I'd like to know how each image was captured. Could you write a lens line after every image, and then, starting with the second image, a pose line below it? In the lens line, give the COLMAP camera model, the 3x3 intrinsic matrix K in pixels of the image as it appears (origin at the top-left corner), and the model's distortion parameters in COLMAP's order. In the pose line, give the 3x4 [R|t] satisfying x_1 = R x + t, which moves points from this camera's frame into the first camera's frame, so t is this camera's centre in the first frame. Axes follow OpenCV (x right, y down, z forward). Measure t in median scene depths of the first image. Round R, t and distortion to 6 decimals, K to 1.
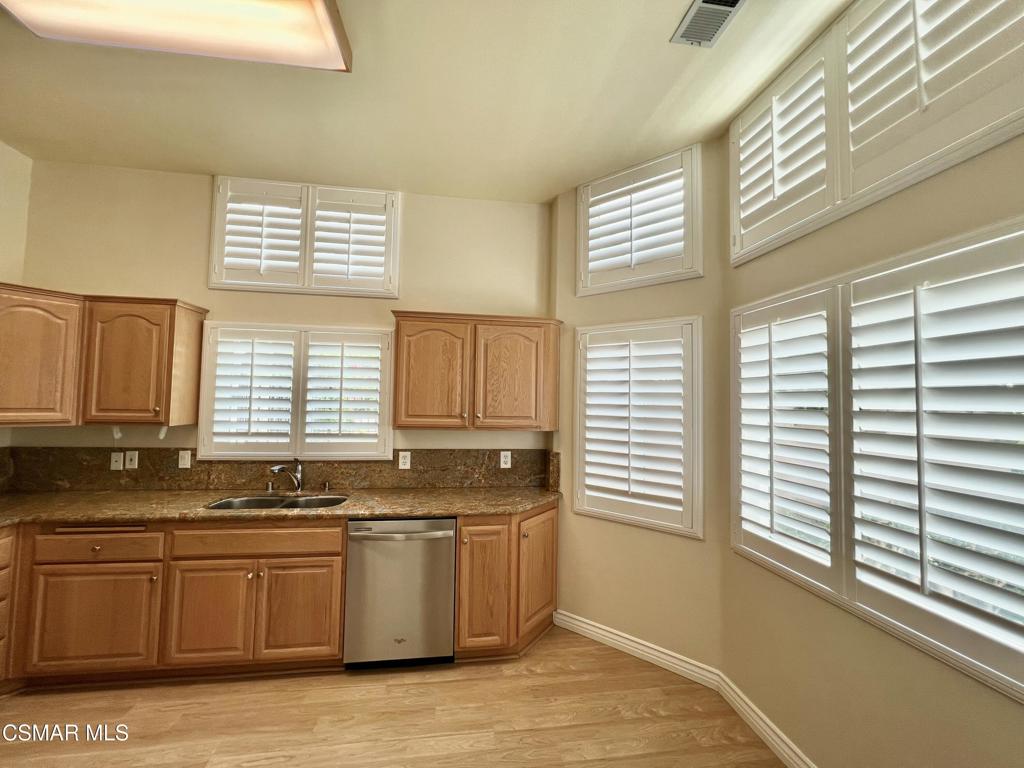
lens RADIAL K [[411.2, 0, 509.7], [0, 411.2, 382.6], [0, 0, 1]] dist [-0.000962, 0.000381]
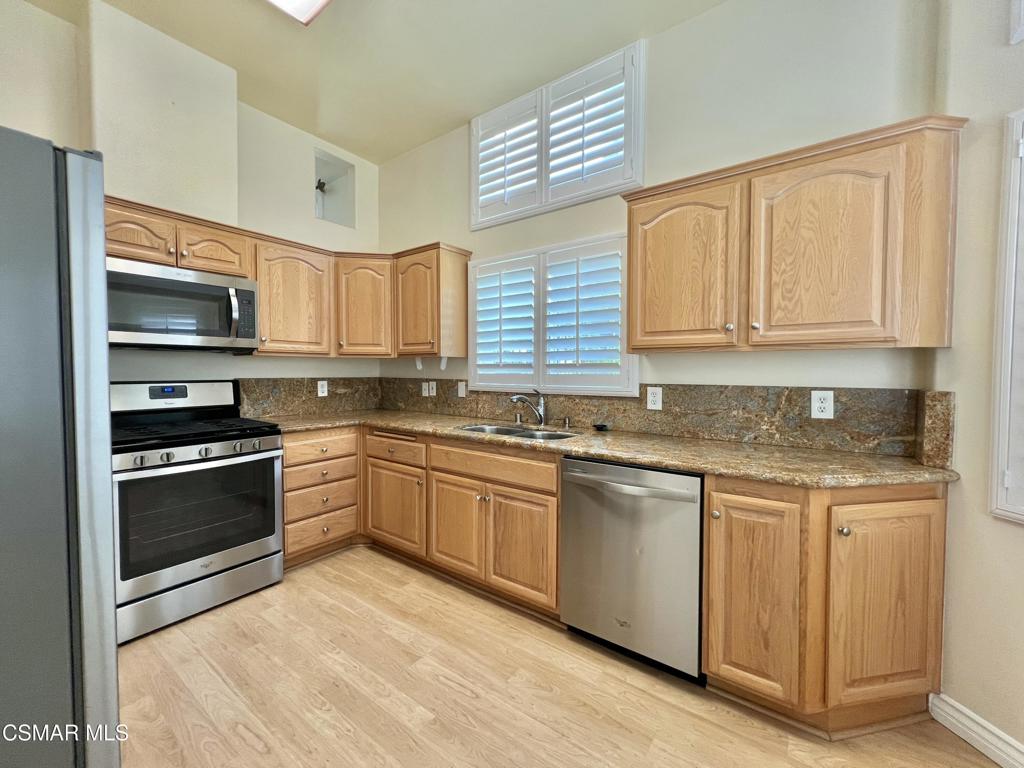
lens RADIAL K [[411.2, 0, 512.1], [0, 411.2, 383.8], [0, 0, 1]] dist [-0.000962, 0.000381]
pose [[0.712001, 0.003670, -0.702169, 0.103966], [0.044772, 0.997714, 0.050614, 0.127095], [0.700749, -0.067474, 0.710209, 0.313886]]
